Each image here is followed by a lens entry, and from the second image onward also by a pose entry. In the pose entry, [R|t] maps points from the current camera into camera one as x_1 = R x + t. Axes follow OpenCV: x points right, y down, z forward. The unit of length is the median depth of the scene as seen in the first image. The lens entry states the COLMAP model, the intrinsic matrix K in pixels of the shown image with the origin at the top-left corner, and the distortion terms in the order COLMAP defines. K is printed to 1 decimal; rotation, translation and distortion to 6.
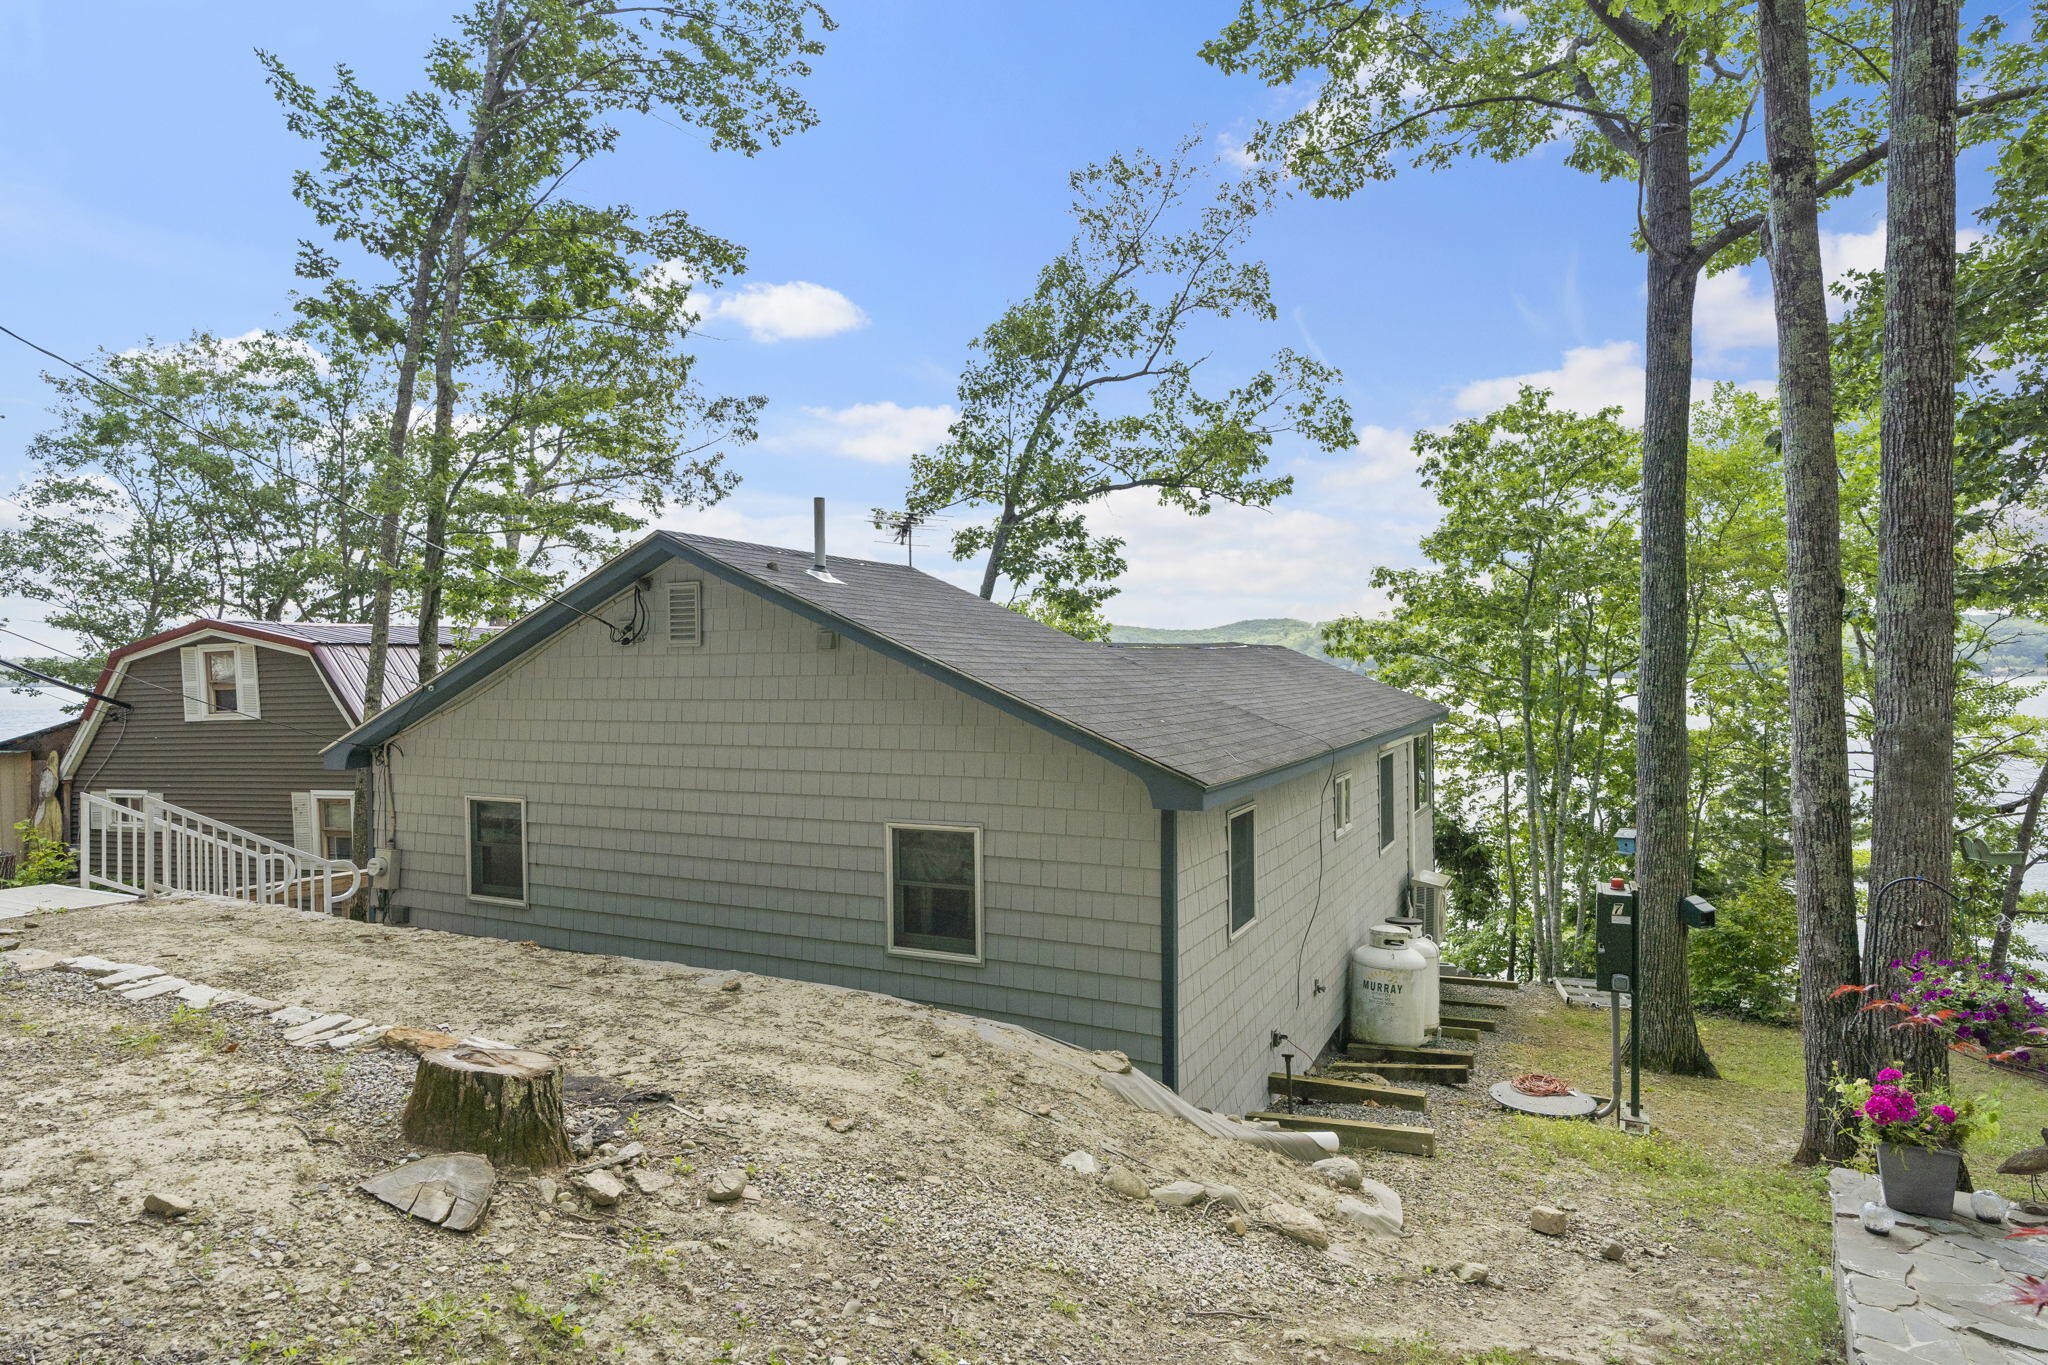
lens RADIAL K [[1036.5, 0, 1038.5], [0, 1036.5, 687.2], [0, 0, 1]] dist [-0.005553, 0.004007]
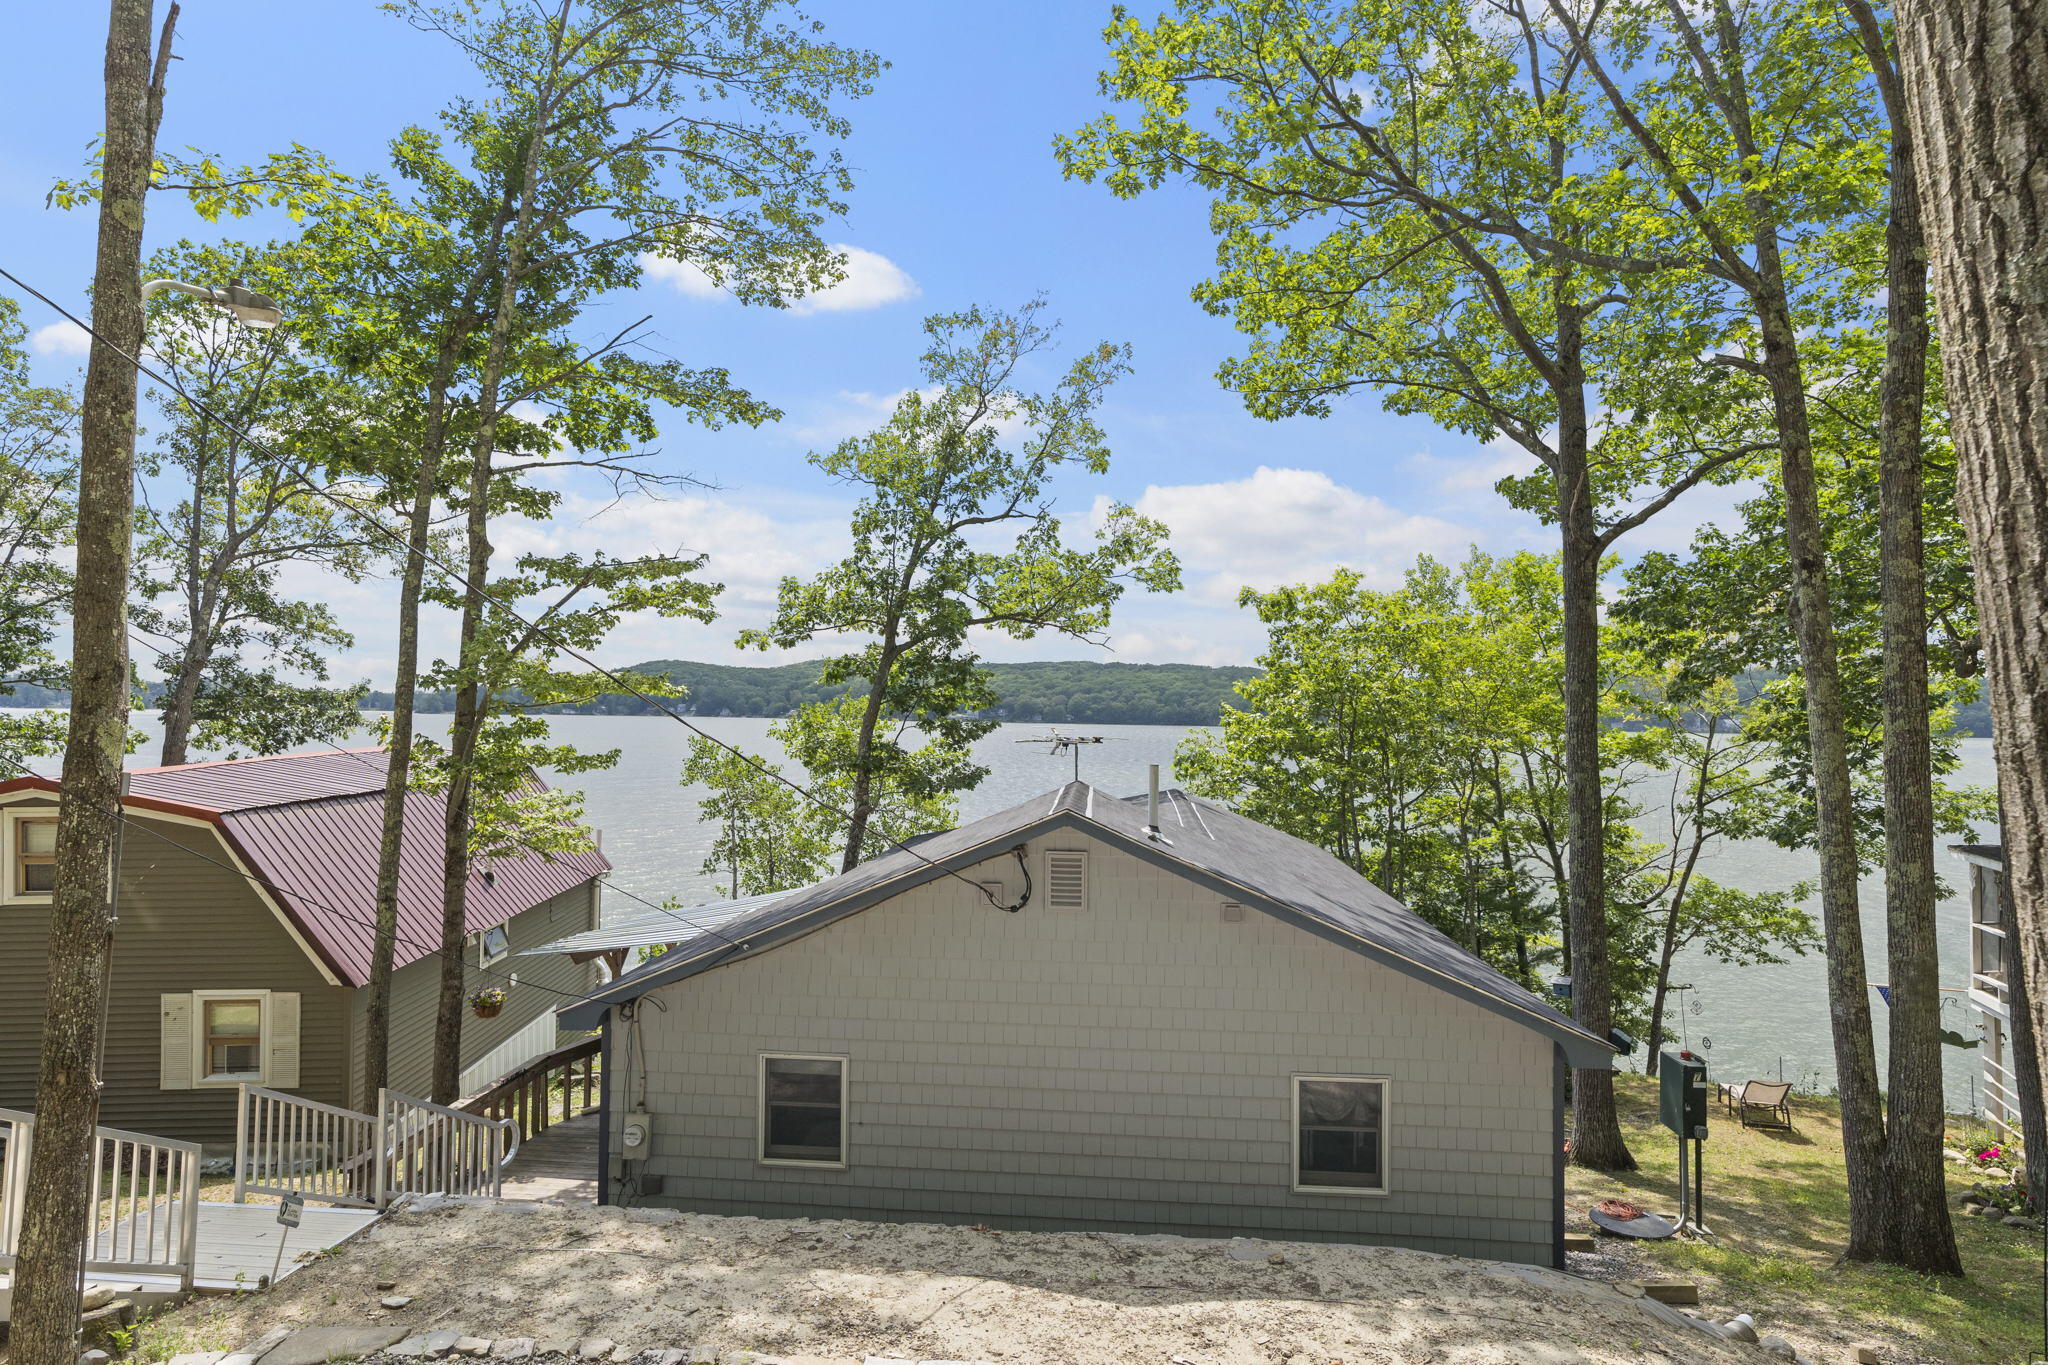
lens RADIAL K [[1036.5, 0, 1007.0], [0, 1036.5, 686.2], [0, 0, 1]] dist [-0.005553, 0.004007]
pose [[0.939683, 0.032604, 0.340490, -0.682930], [-0.015486, 0.998481, -0.052873, -0.188696], [-0.341696, 0.044411, 0.938761, 0.010184]]
